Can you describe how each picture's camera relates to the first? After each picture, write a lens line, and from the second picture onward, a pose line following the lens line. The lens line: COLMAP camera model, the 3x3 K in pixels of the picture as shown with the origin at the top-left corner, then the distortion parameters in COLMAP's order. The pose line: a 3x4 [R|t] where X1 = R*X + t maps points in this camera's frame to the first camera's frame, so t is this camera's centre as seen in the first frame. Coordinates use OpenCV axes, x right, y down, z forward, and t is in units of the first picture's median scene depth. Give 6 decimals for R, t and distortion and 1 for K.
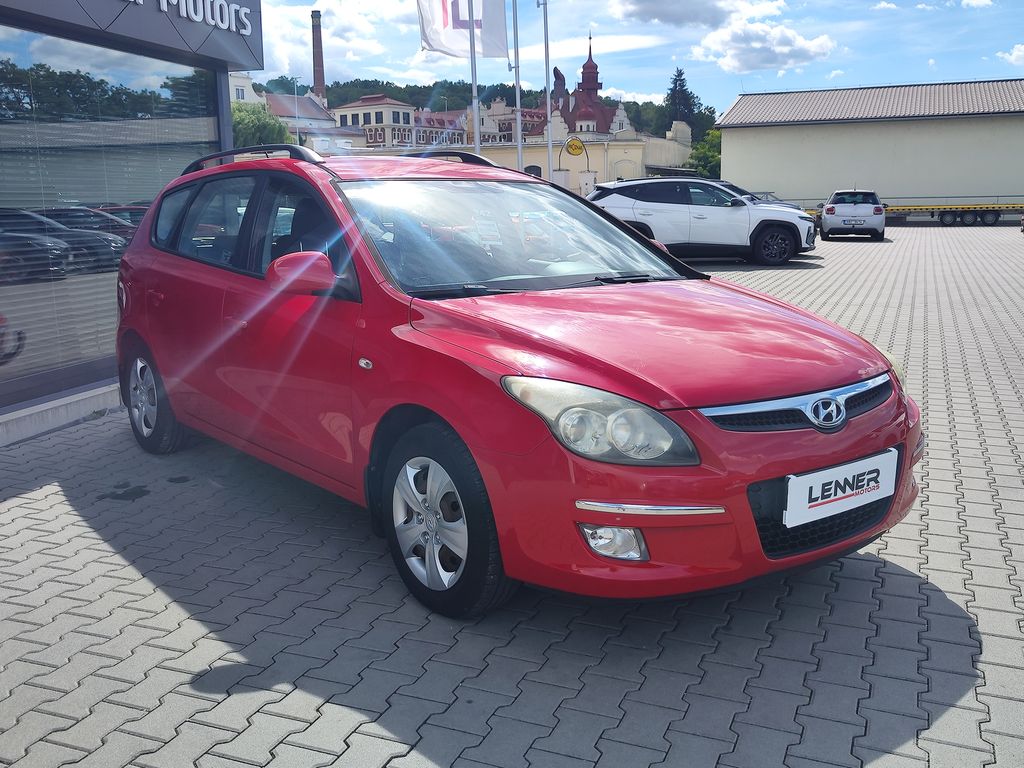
lens RADIAL K [[1036.9, 0, 509.8], [0, 1036.9, 387.5], [0, 0, 1]] dist [0.010907, 0.000000]
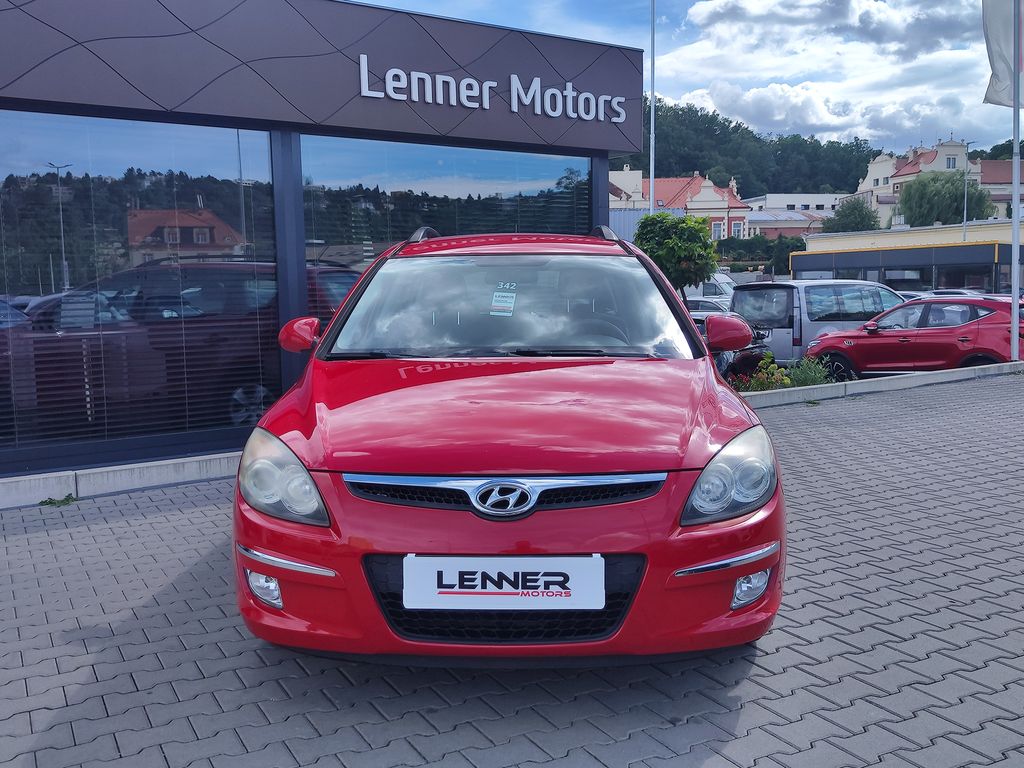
lens RADIAL K [[1036.9, 0, 475.9], [0, 1036.9, 400.6], [0, 0, 1]] dist [0.010907, 0.000000]
pose [[0.758775, 0.074387, -0.647092, 0.884307], [-0.111798, 0.993588, -0.016875, -0.045149], [0.641687, 0.085147, 0.762226, 0.276881]]
